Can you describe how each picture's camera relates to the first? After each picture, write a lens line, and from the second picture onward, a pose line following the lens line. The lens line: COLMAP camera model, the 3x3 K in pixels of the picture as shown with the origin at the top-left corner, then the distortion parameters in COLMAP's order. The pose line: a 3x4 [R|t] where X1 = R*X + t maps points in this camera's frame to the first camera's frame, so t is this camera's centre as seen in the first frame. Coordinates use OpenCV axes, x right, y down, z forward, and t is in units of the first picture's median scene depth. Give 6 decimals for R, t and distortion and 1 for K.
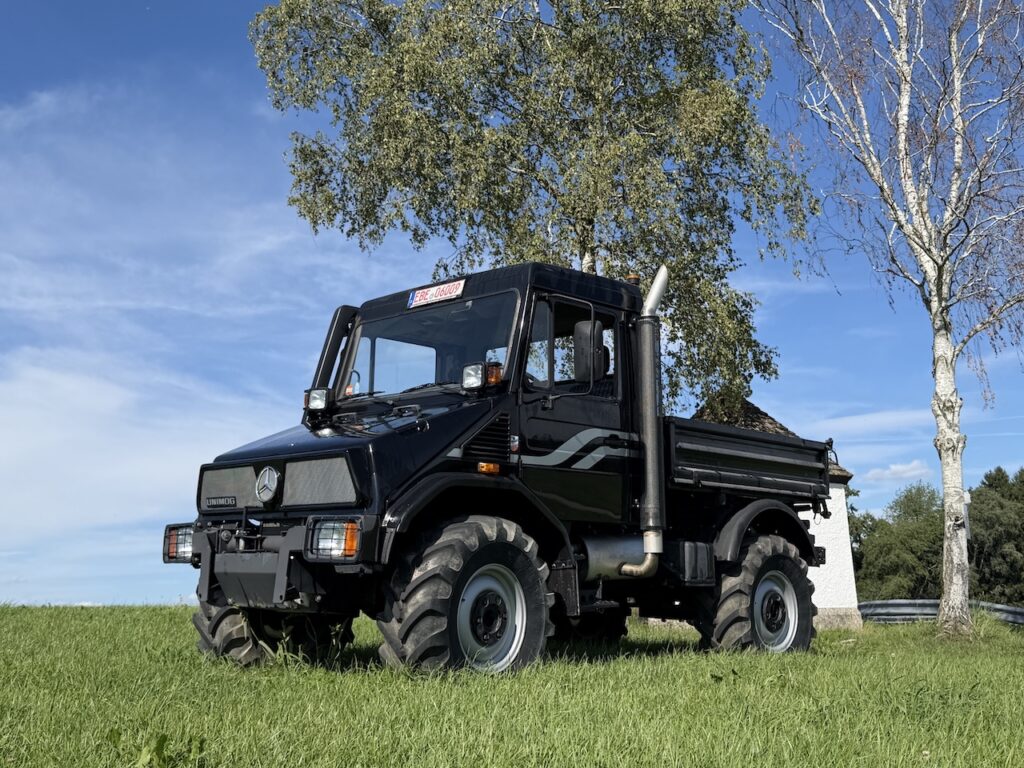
lens RADIAL K [[1089.1, 0, 512.0], [0, 1089.1, 384.0], [0, 0, 1]] dist [0.093635, -0.004261]
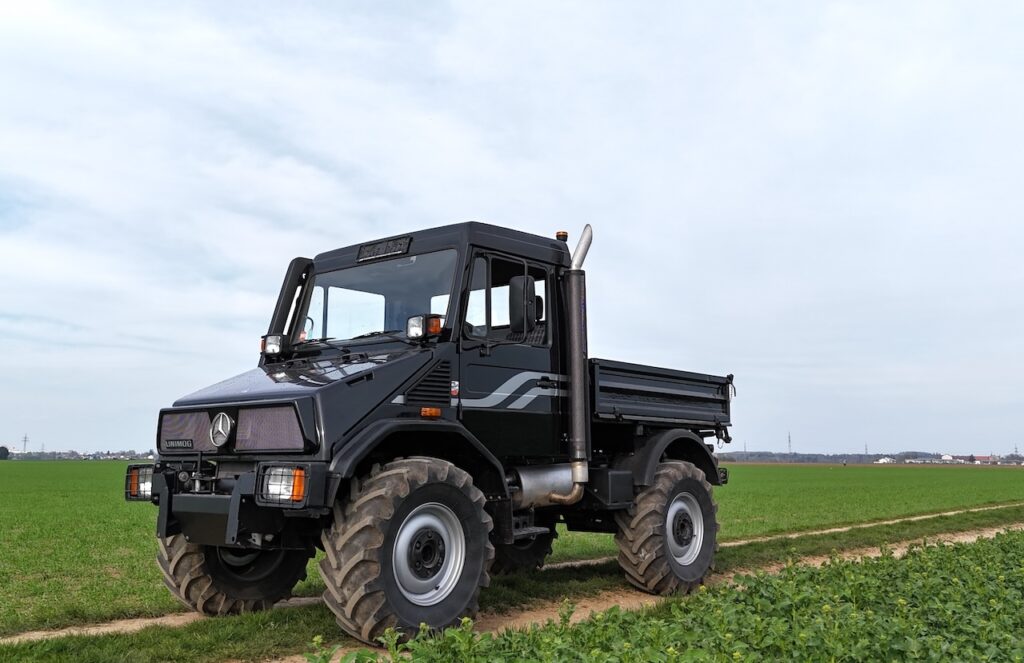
lens RADIAL K [[906.8, 0, 525.7], [0, 906.8, 334.6], [0, 0, 1]] dist [0.060548, -0.002830]
pose [[0.997223, -0.002775, 0.074416, 0.005148], [0.000811, 0.999651, 0.026406, -0.020734], [-0.074463, -0.026272, 0.996878, 0.082389]]
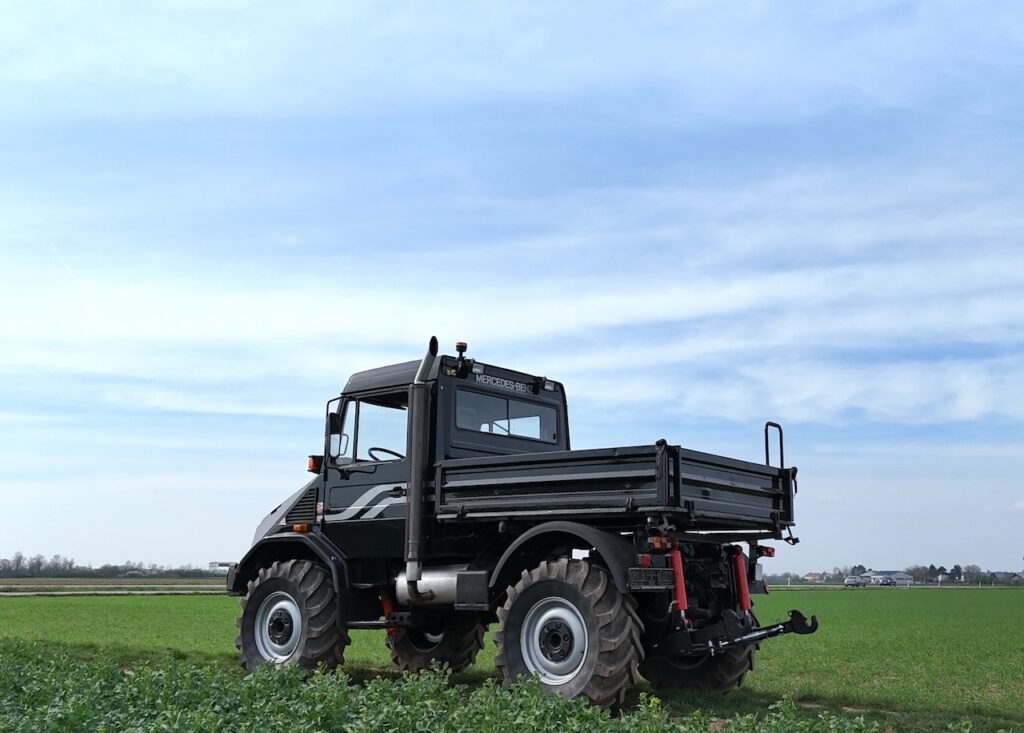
lens RADIAL K [[1043.4, 0, 512.0], [0, 1043.4, 366.5], [0, 0, 1]] dist [0.004420, 0.000804]
pose [[0.110779, -0.213701, -0.970598, 1.296453], [0.153574, 0.968559, -0.195724, 0.166574], [0.981908, -0.127376, 0.140115, 0.973111]]
